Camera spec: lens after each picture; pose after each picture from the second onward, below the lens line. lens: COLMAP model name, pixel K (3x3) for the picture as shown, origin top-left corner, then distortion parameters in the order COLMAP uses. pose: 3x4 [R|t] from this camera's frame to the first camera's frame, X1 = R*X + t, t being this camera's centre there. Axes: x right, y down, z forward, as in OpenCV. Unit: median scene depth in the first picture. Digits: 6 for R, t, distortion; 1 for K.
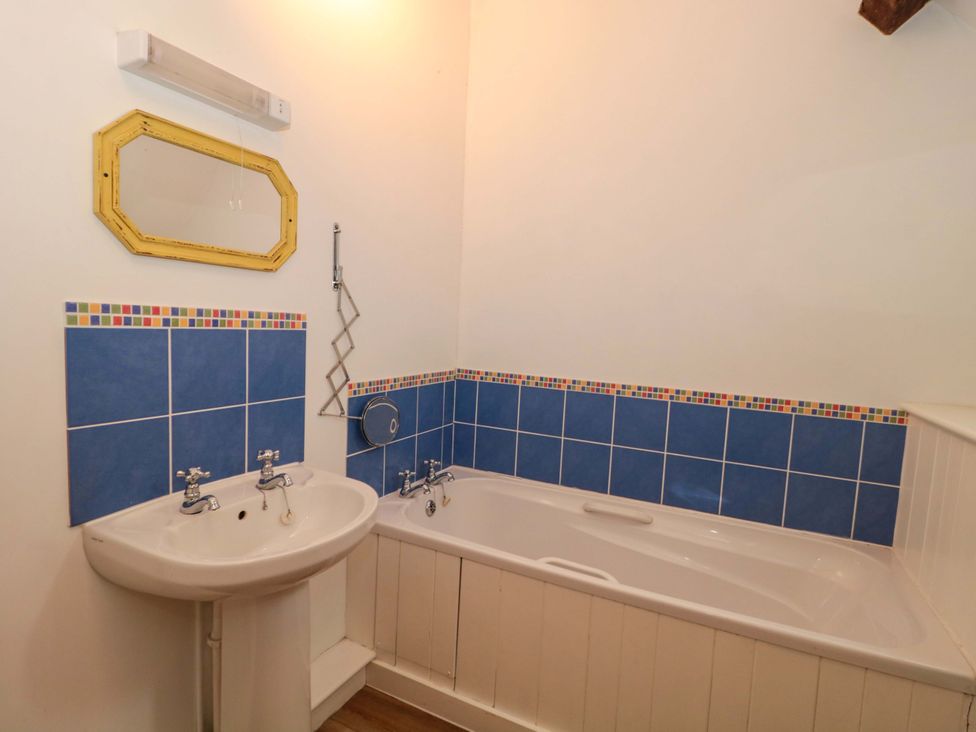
lens RADIAL K [[506.3, 0, 484.7], [0, 506.3, 364.1], [0, 0, 1]] dist [0.001406, -0.014879]
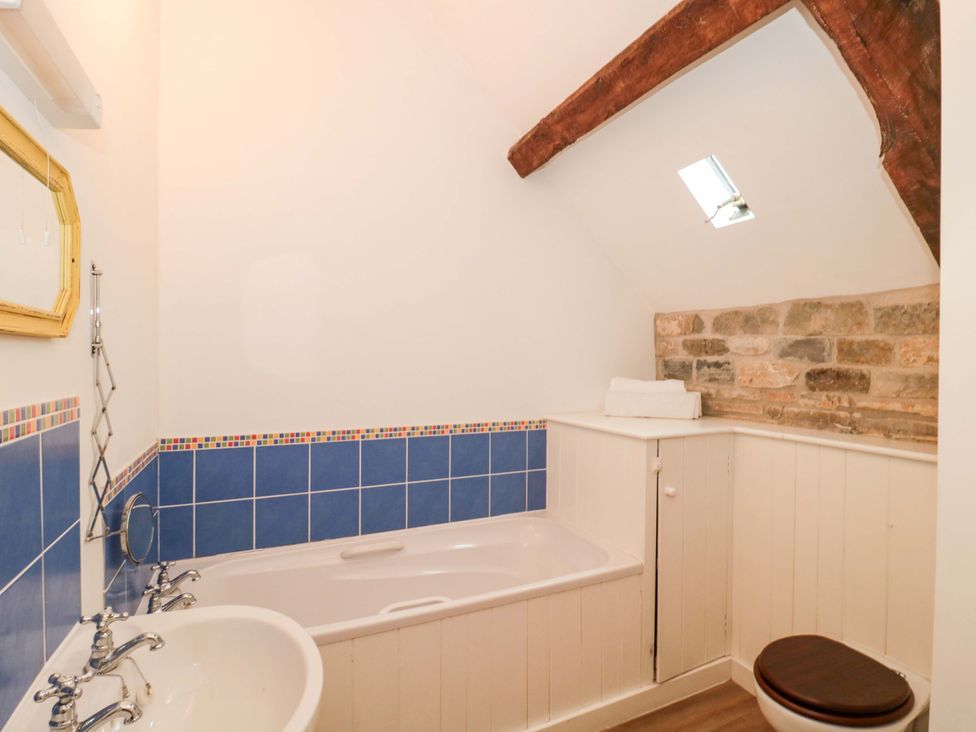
lens RADIAL K [[505.7, 0, 486.4], [0, 505.7, 365.4], [0, 0, 1]] dist [0.003567, -0.016057]
pose [[0.617394, -0.049130, 0.785118, -0.477834], [0.084936, 0.996377, -0.004441, -0.079693], [-0.782055, 0.069427, 0.619330, 0.144785]]
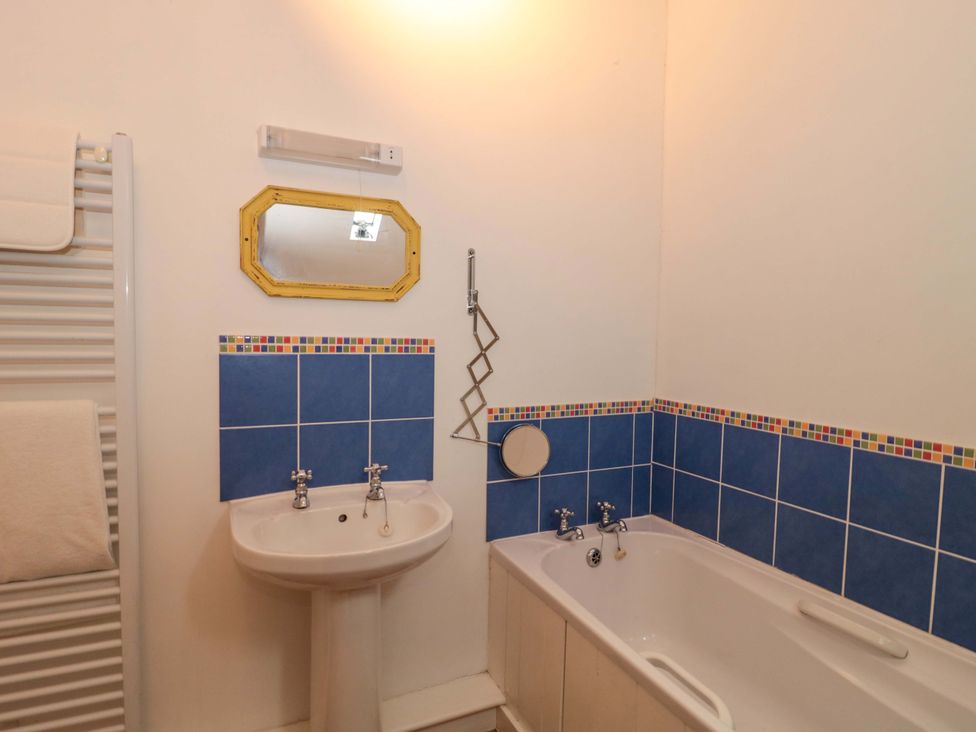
lens RADIAL K [[530.8, 0, 486.0], [0, 530.8, 364.6], [0, 0, 1]] dist [0.002024, -0.018307]
pose [[0.784810, 0.000667, -0.619736, 0.365802], [-0.031474, 0.998752, -0.038783, -0.005837], [0.618937, 0.049942, 0.783851, 0.182681]]
